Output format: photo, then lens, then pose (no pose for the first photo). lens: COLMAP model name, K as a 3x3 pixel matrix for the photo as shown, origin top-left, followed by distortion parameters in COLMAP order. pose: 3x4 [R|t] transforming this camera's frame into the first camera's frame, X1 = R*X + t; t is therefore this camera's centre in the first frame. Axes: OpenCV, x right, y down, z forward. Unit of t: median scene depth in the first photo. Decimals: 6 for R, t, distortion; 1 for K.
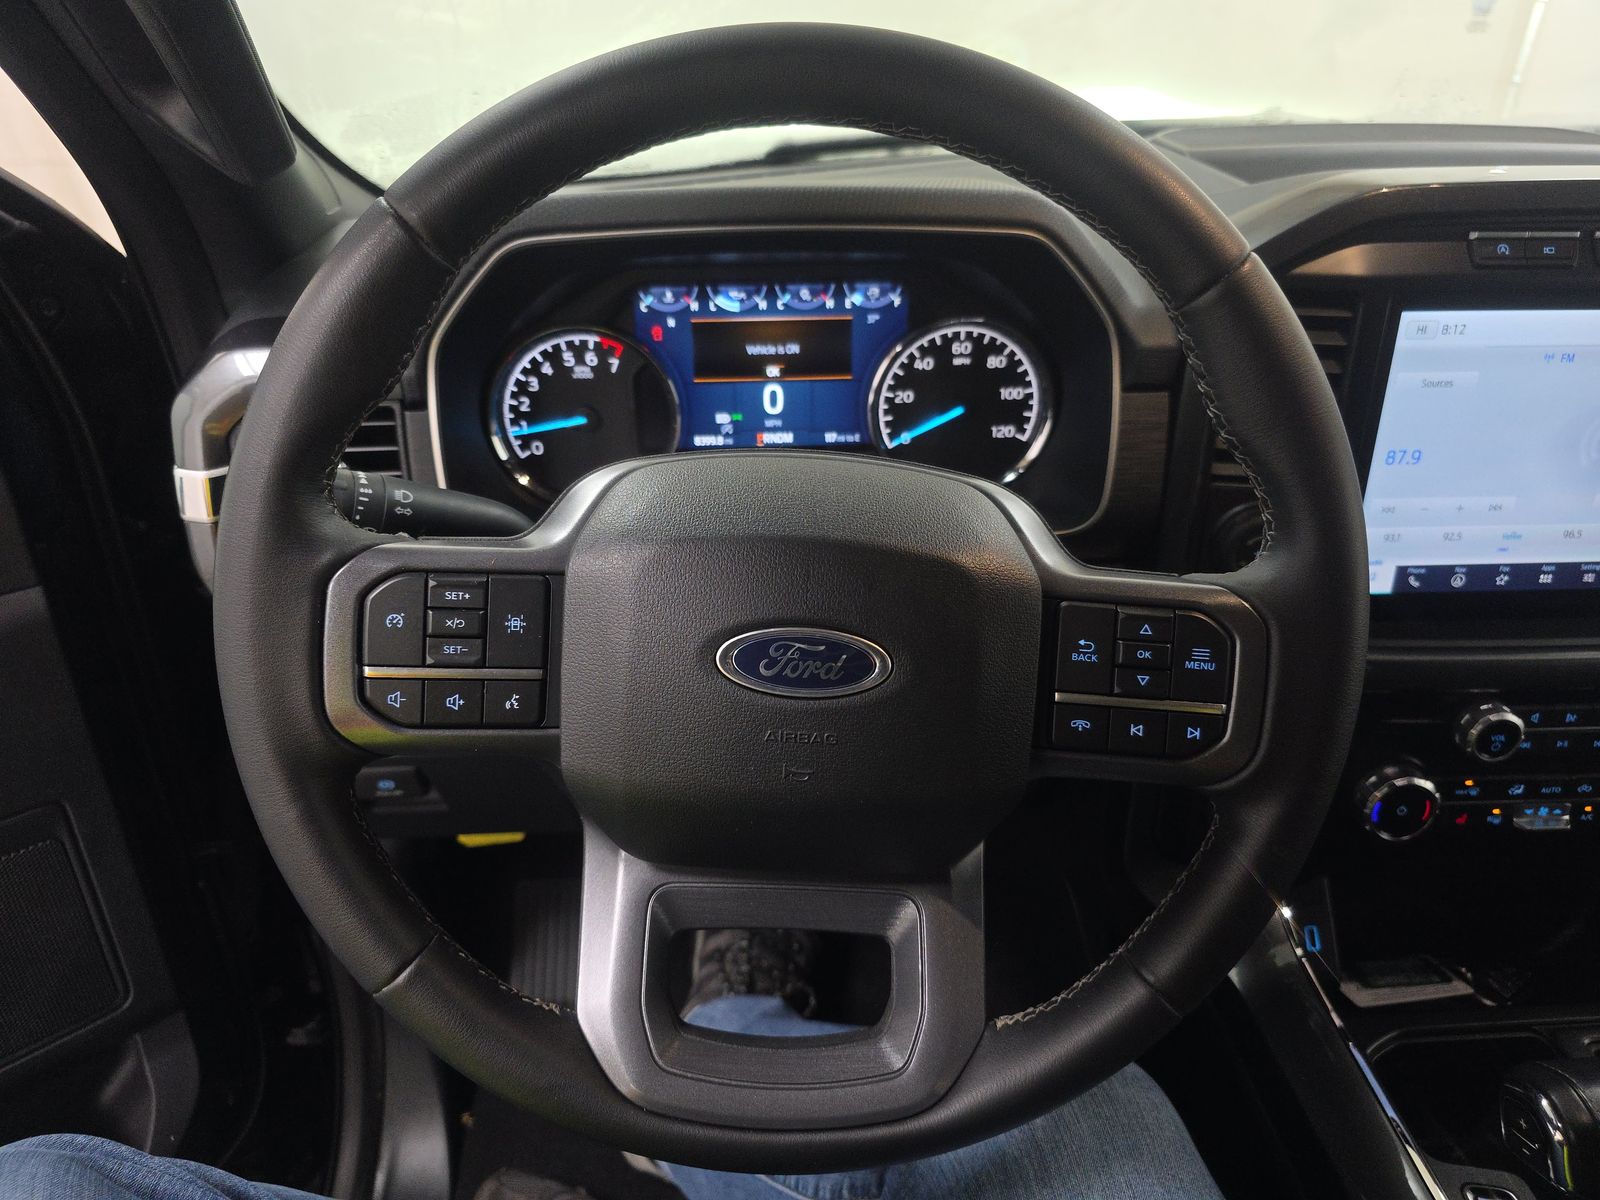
lens RADIAL K [[981.0, 0, 800.0], [0, 981.0, 600.0], [0, 0, 1]] dist [0.042875, -0.053641]
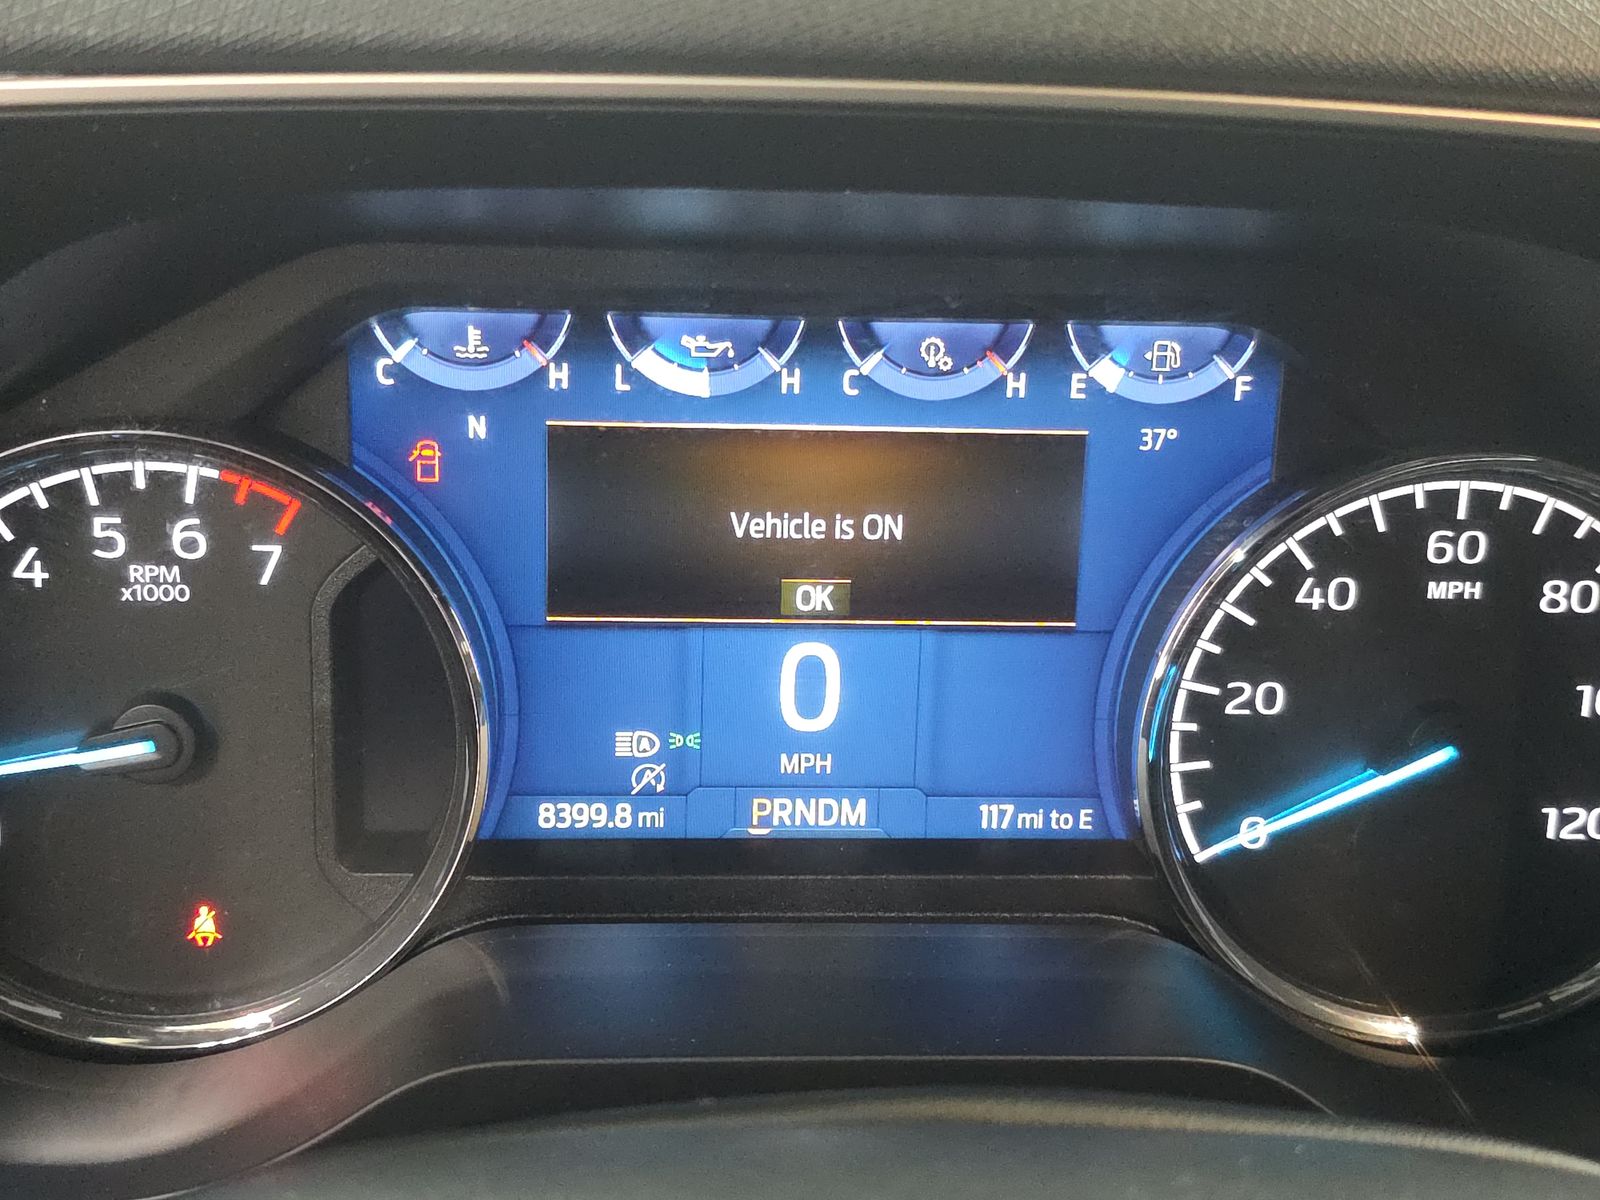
lens RADIAL K [[1881.3, 0, 800.0], [0, 1881.3, 600.0], [0, 0, 1]] dist [0.042133, 0.002548]
pose [[0.999181, 0.037211, 0.015878, -0.041444], [-0.034147, 0.986157, -0.162258, -0.142753], [-0.021696, 0.161583, 0.986621, 0.451231]]
